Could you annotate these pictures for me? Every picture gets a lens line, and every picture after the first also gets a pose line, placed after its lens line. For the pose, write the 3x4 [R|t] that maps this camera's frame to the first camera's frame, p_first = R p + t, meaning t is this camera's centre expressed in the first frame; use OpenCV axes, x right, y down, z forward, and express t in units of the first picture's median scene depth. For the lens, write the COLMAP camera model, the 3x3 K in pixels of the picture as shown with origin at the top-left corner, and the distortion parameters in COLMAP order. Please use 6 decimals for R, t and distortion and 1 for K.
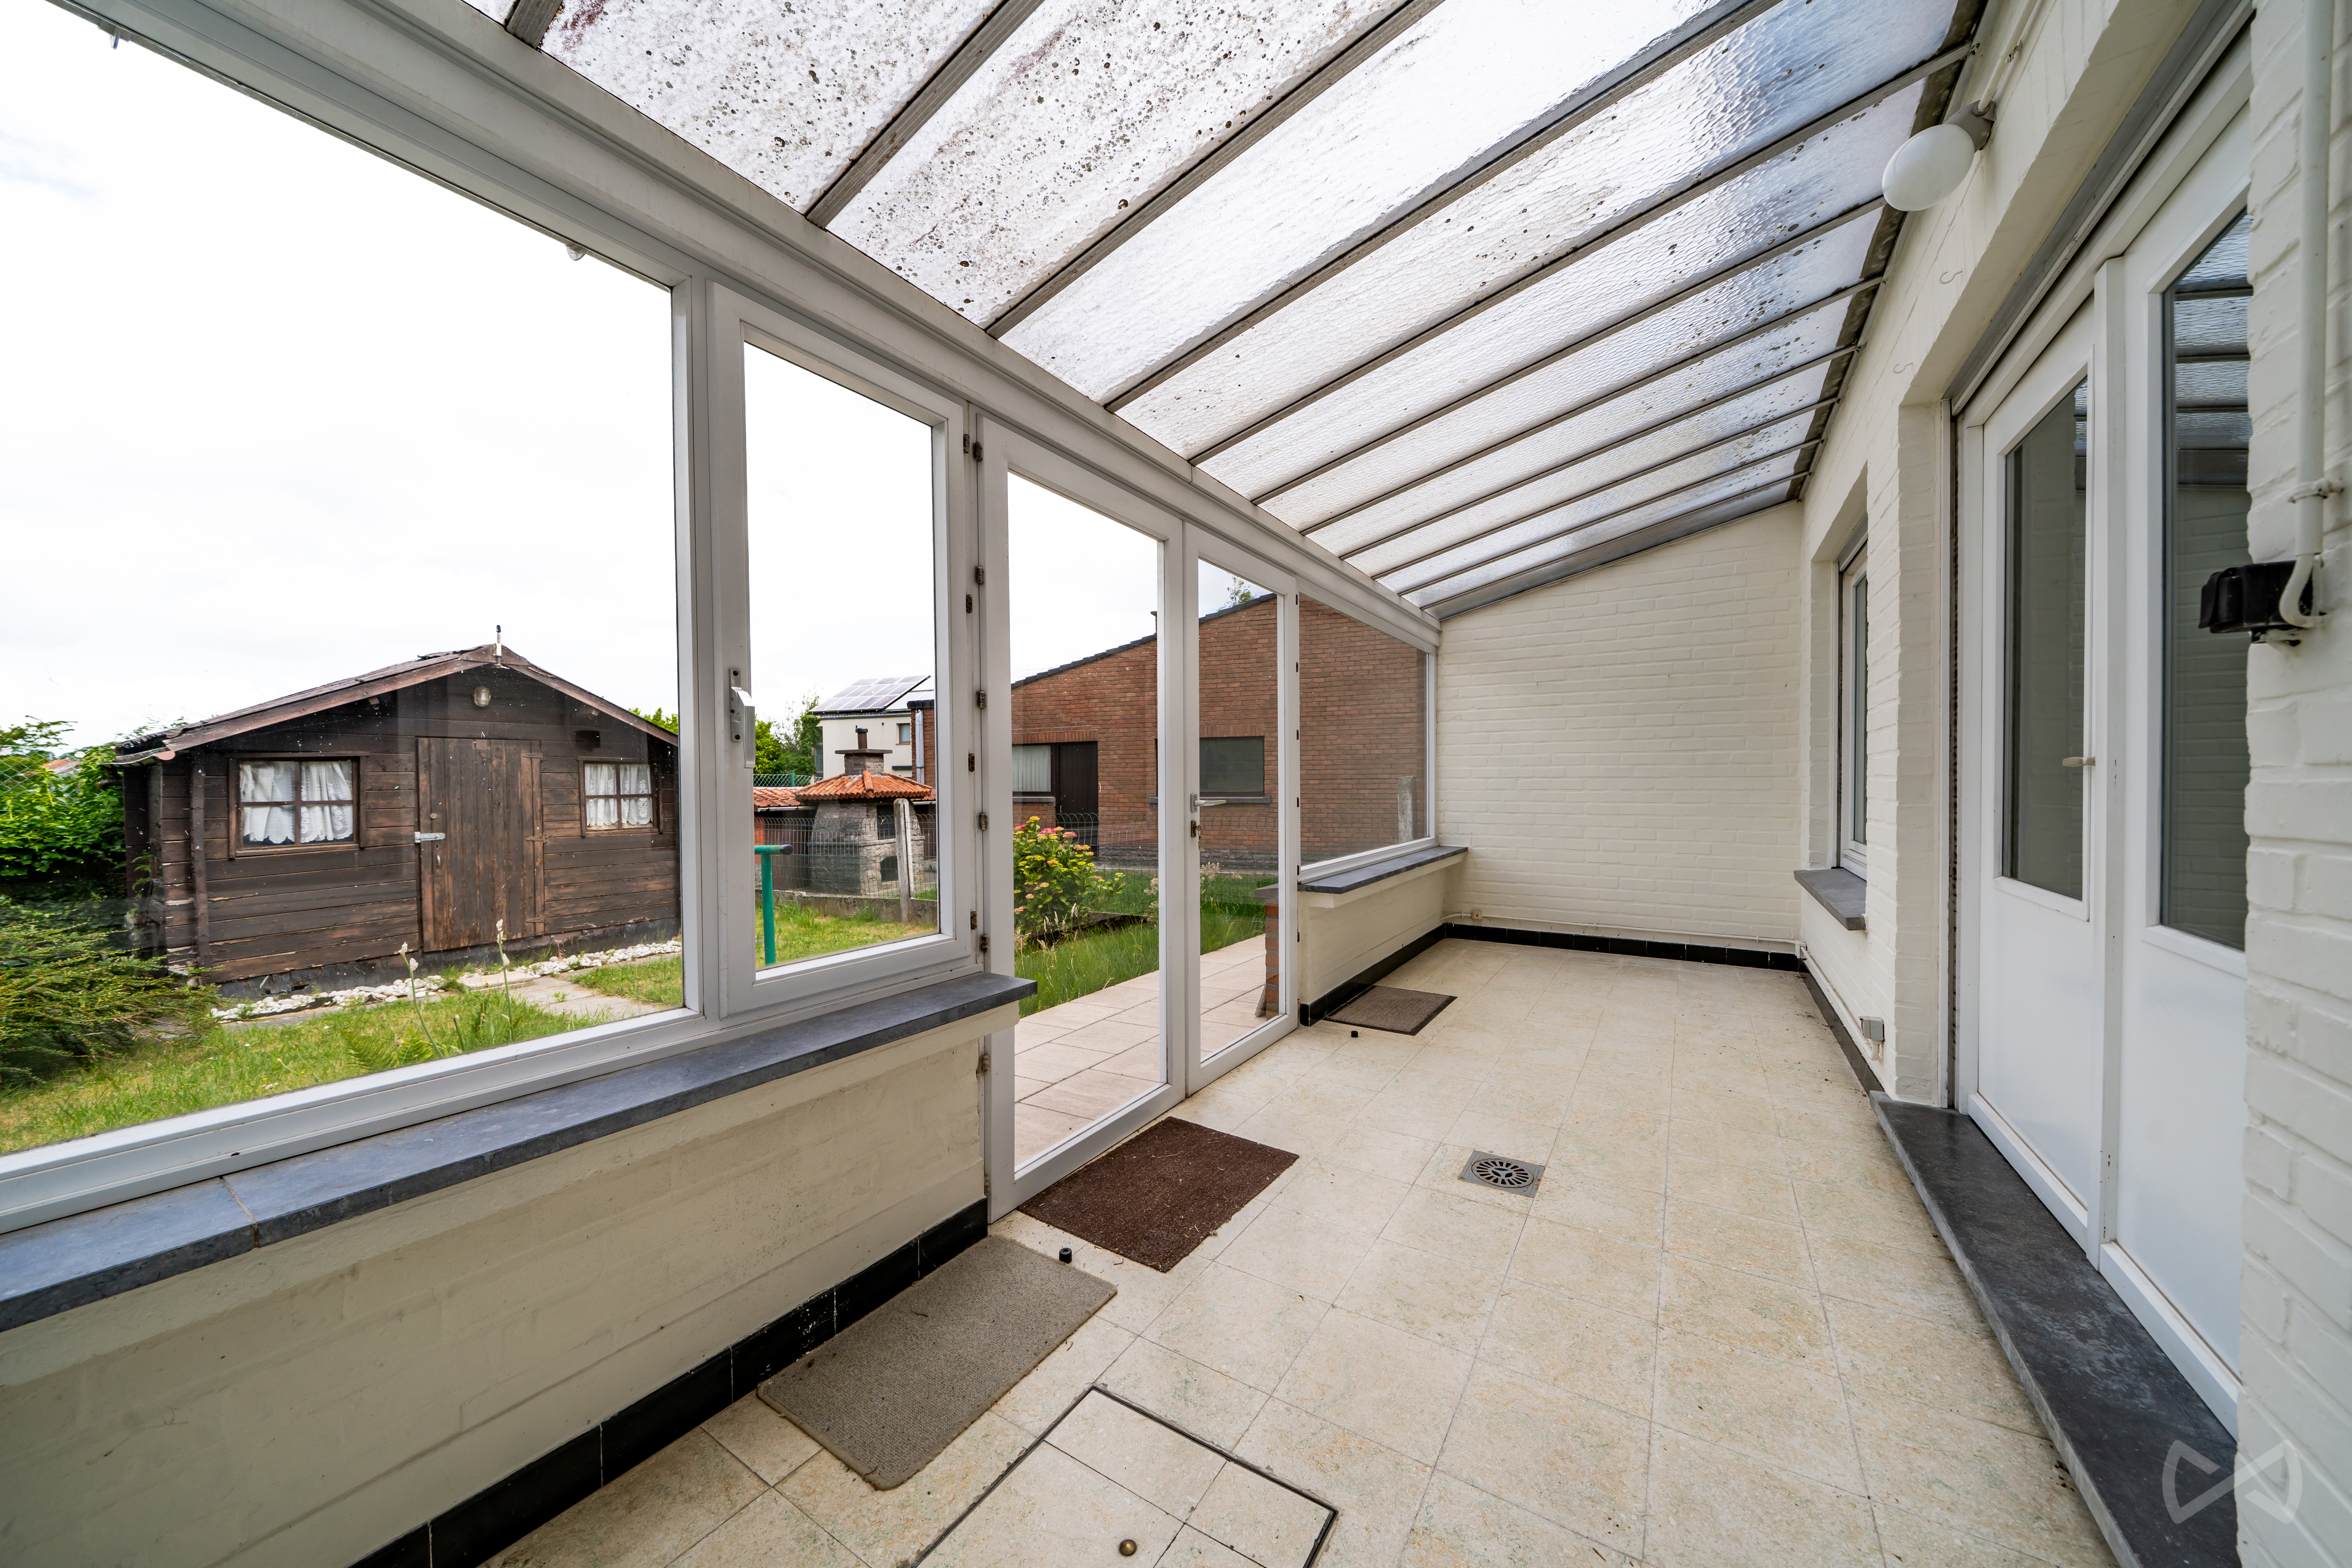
lens RADIAL K [[793.4, 0, 1188.4], [0, 793.4, 793.3], [0, 0, 1]] dist [-0.005865, -0.000359]
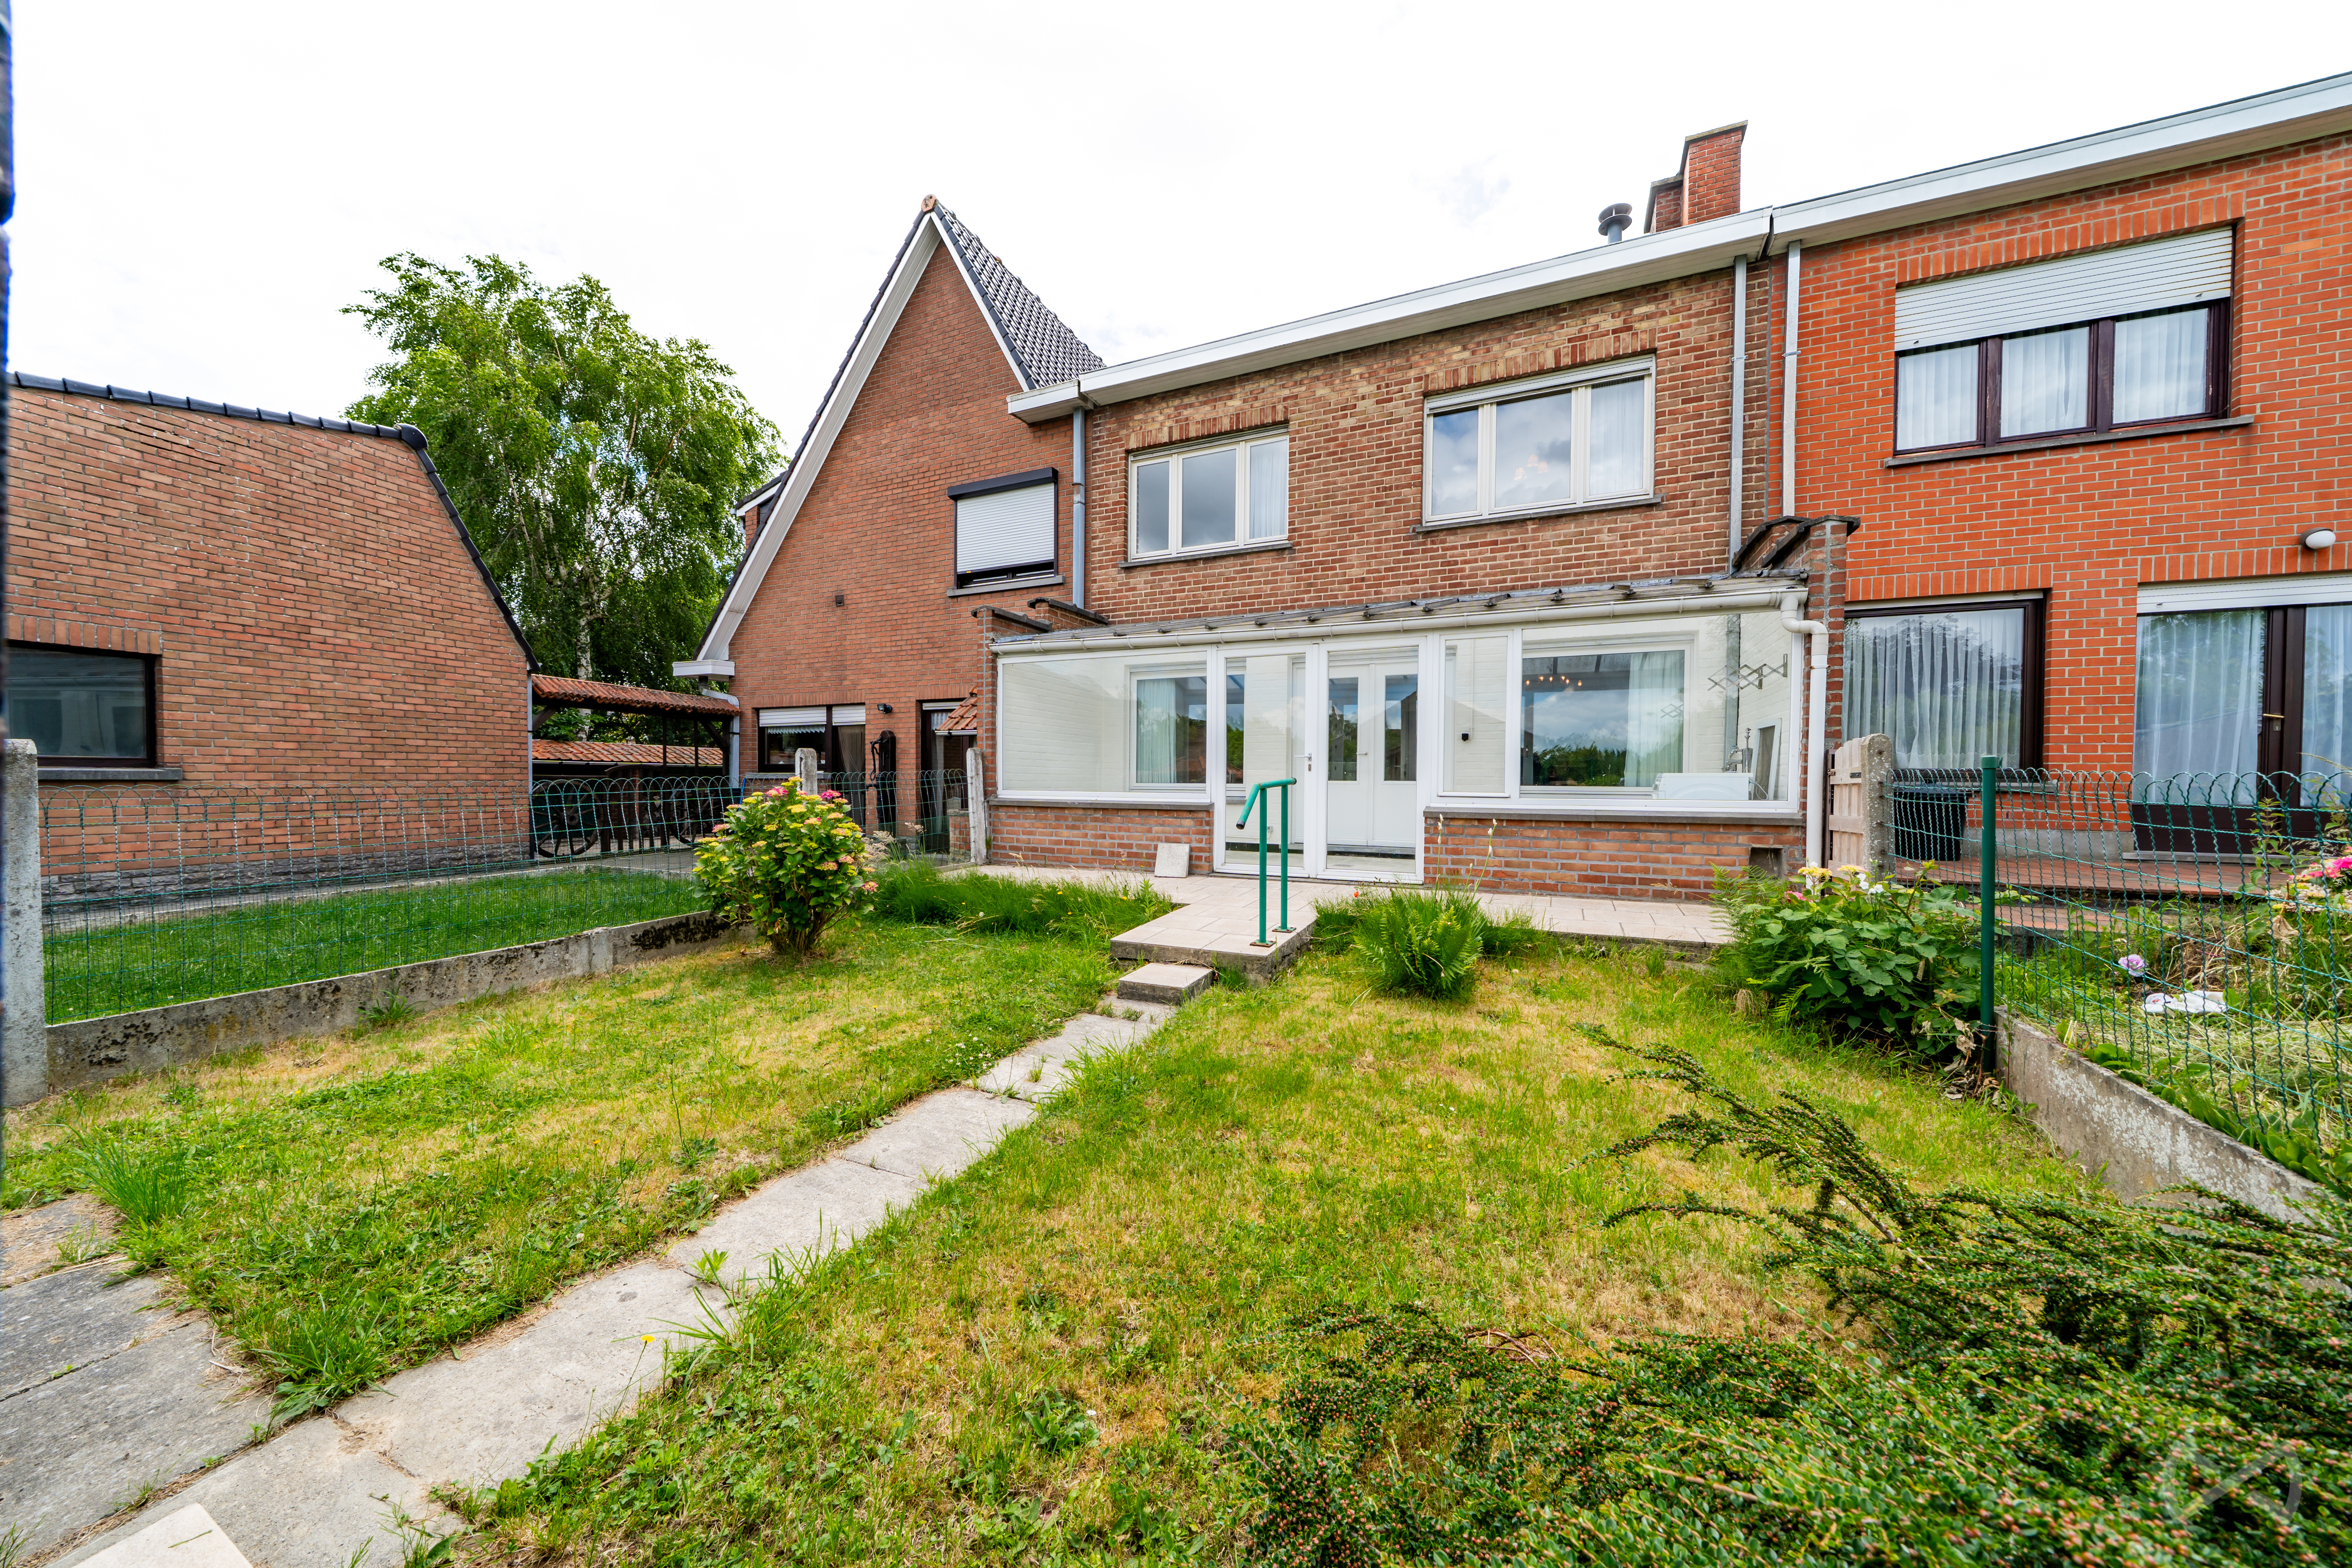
lens RADIAL K [[793.4, 0, 1188.4], [0, 793.4, 793.3], [0, 0, 1]] dist [-0.005865, -0.000359]
pose [[-0.137929, -0.013889, 0.990345, -1.065651], [0.008548, 0.999848, 0.015213, 0.038891], [-0.990405, 0.010564, -0.137789, 0.757948]]
